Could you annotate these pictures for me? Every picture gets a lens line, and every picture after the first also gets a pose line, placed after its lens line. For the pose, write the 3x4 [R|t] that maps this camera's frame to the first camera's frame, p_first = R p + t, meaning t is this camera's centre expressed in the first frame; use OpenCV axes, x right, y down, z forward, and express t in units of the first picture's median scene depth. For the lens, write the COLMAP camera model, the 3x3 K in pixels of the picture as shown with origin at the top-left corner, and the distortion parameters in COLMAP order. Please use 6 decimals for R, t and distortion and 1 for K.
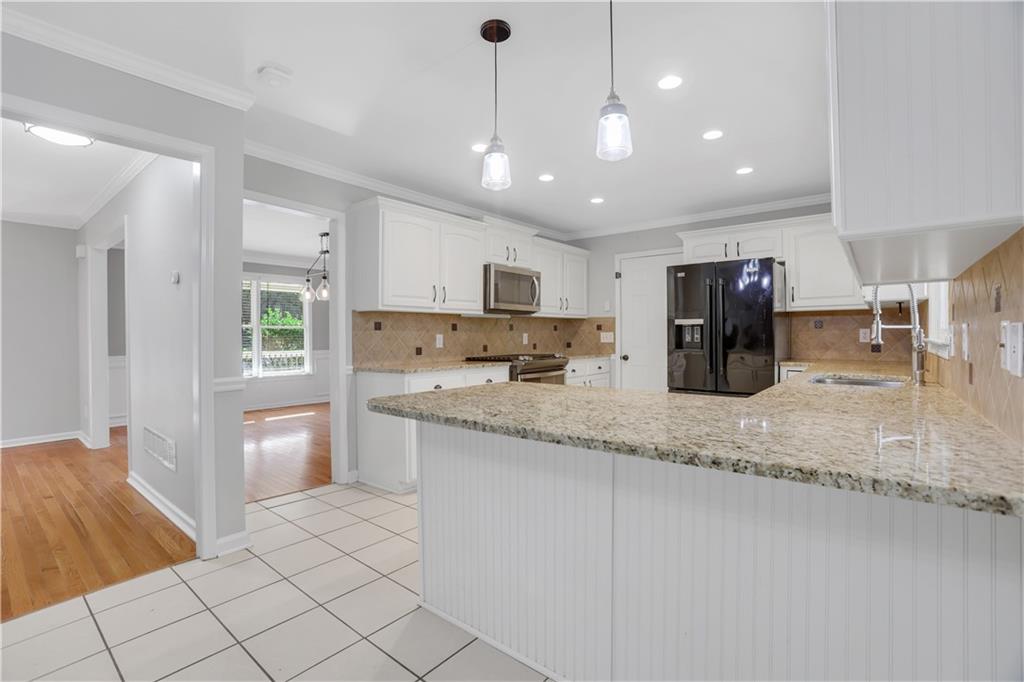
lens RADIAL K [[481.6, 0, 499.9], [0, 481.6, 330.0], [0, 0, 1]] dist [-0.056239, 0.019083]
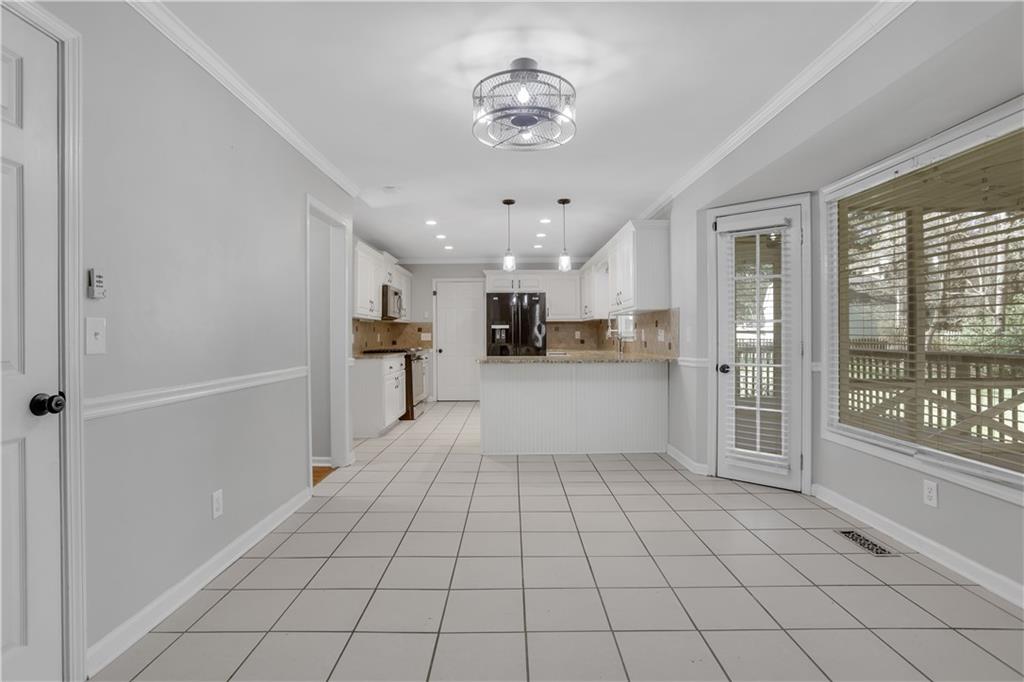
lens RADIAL K [[503.1, 0, 505.4], [0, 503.1, 337.2], [0, 0, 1]] dist [-0.051414, 0.014017]
pose [[0.779503, -0.001695, 0.626396, -0.706884], [-0.003438, 0.999970, 0.006984, 0.007270], [-0.626389, -0.007598, 0.779474, -0.401819]]
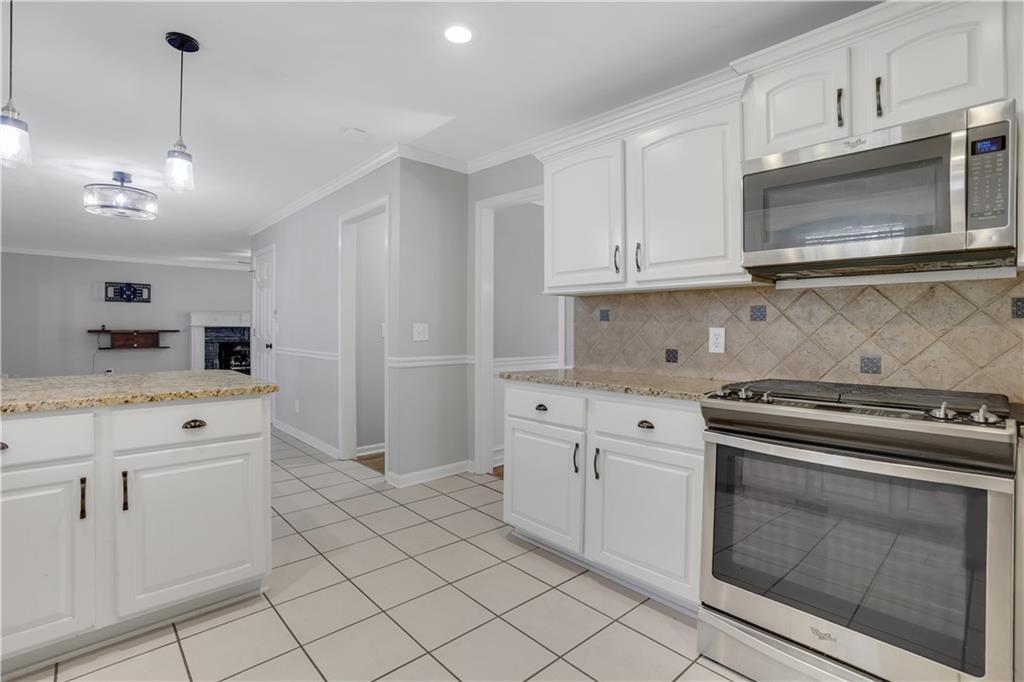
lens RADIAL K [[481.6, 0, 514.8], [0, 481.6, 331.7], [0, 0, 1]] dist [-0.056239, 0.019083]
pose [[-0.133298, 0.009610, -0.991029, 0.437372], [0.002010, 0.999954, 0.009426, 0.007981], [0.991074, -0.000735, -0.133311, 0.866648]]
